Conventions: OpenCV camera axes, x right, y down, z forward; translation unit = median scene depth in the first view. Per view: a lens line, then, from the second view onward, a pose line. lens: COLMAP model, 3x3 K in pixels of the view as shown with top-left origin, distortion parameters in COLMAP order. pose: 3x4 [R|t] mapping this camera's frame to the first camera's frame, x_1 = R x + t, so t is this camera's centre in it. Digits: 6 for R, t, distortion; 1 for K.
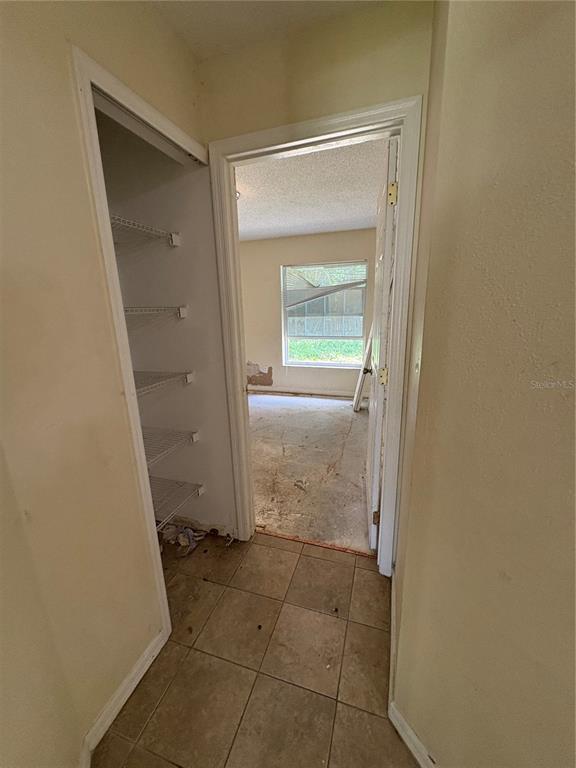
lens RADIAL K [[305.3, 0, 288.2], [0, 305.3, 384.1], [0, 0, 1]] dist [-0.010020, 0.001028]
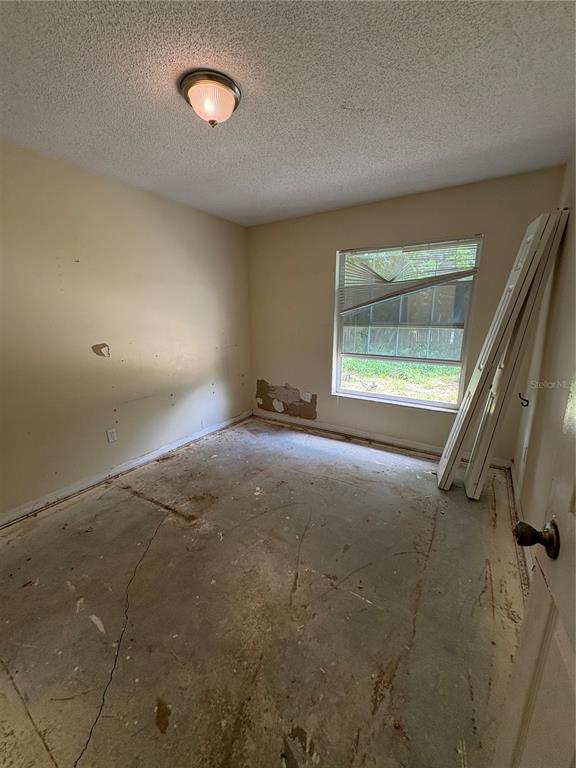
lens RADIAL K [[305.3, 0, 287.8], [0, 305.3, 381.5], [0, 0, 1]] dist [-0.010020, 0.001028]
pose [[0.971483, 0.069383, -0.226730, 0.043653], [-0.074016, 0.997185, -0.011986, -0.078554], [0.225260, 0.028426, 0.973884, 0.310433]]
